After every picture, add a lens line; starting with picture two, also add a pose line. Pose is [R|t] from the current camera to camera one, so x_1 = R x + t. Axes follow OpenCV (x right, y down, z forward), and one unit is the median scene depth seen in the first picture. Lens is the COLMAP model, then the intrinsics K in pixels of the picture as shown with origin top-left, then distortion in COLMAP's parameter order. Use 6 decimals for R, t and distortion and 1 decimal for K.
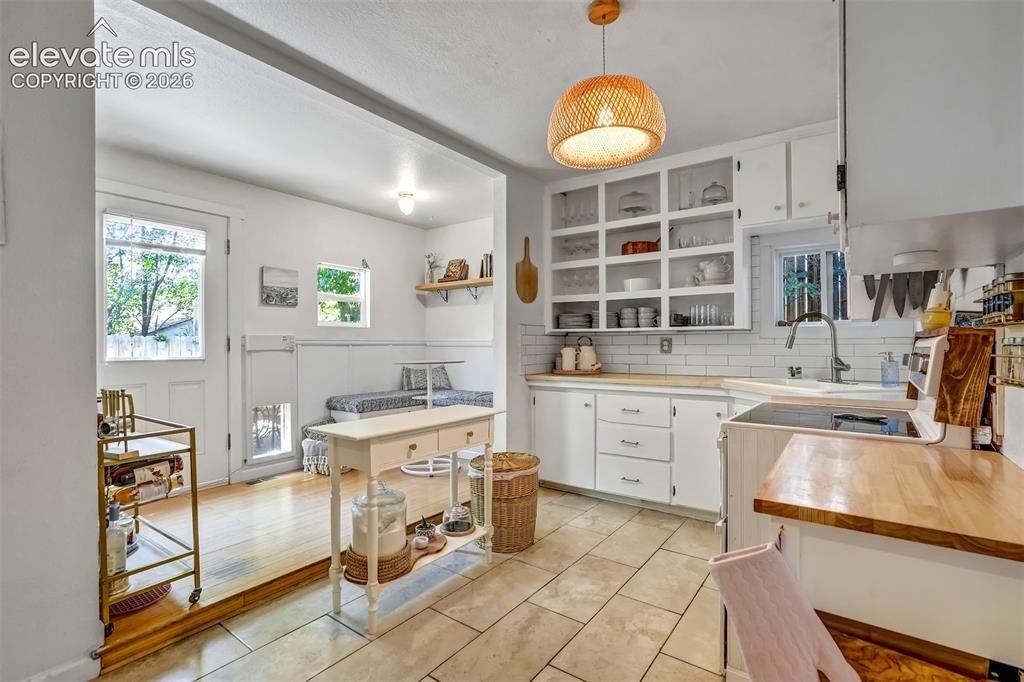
lens RADIAL K [[479.0, 0, 519.3], [0, 479.0, 340.6], [0, 0, 1]] dist [-0.002153, 0.001970]
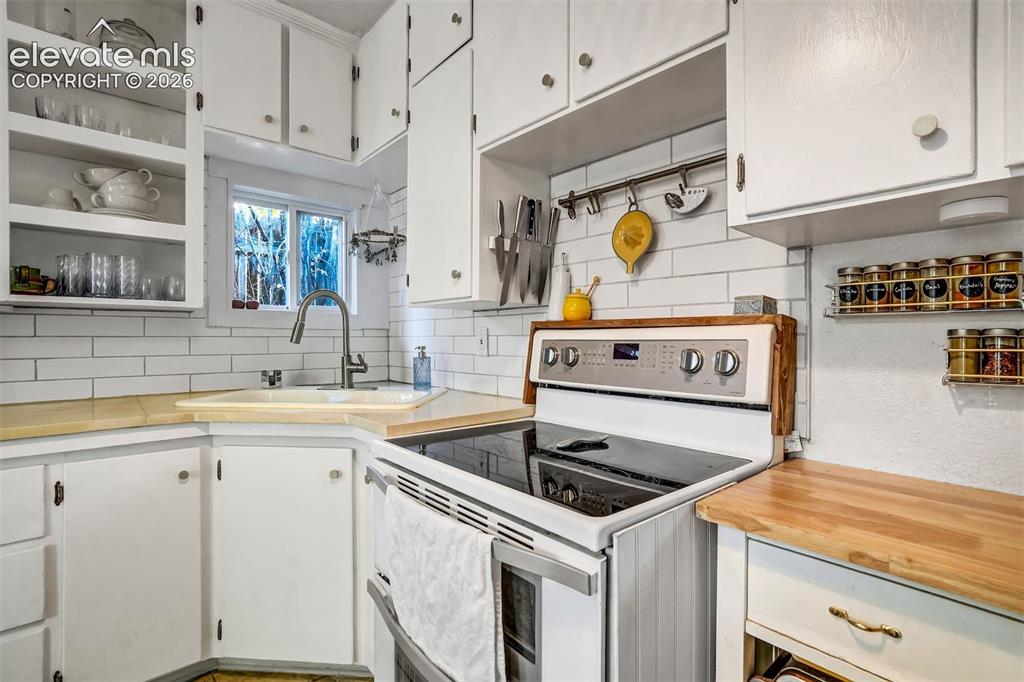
lens RADIAL K [[479.0, 0, 514.7], [0, 479.0, 337.5], [0, 0, 1]] dist [-0.002153, 0.001970]
pose [[0.232695, 0.005720, 0.972533, 0.006066], [-0.009114, 0.999952, -0.003701, 0.007788], [-0.972507, -0.008002, 0.232736, 0.496268]]
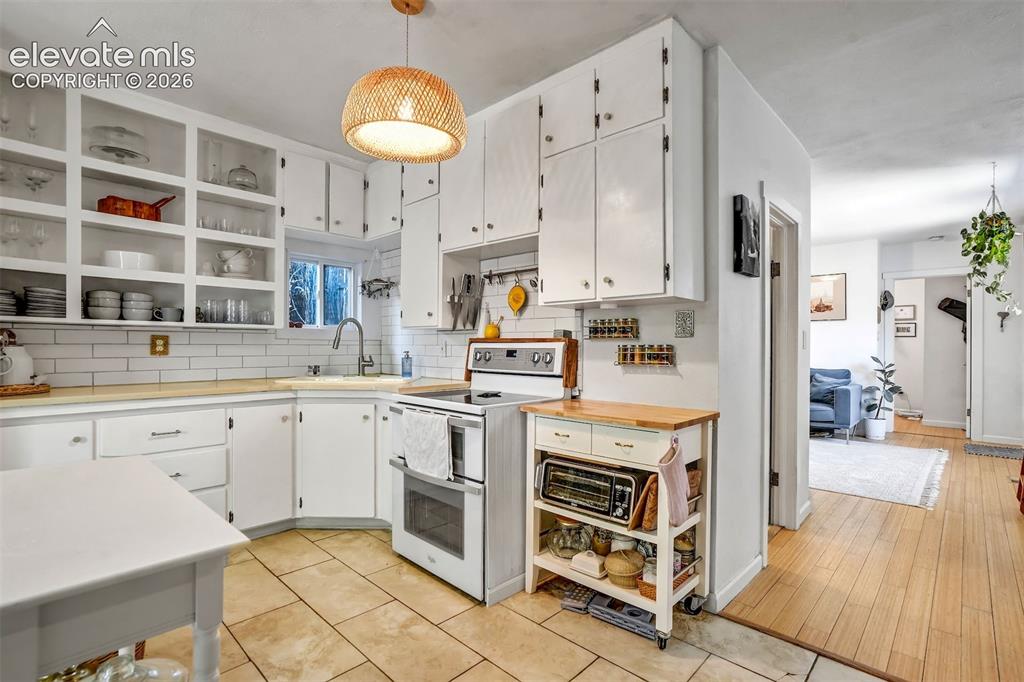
lens RADIAL K [[479.0, 0, 509.8], [0, 479.0, 344.5], [0, 0, 1]] dist [-0.002153, 0.001970]
pose [[0.155220, 0.005874, 0.987863, -0.423427], [-0.014051, 0.999894, -0.003737, 0.004285], [-0.987780, -0.013300, 0.155286, 0.370608]]
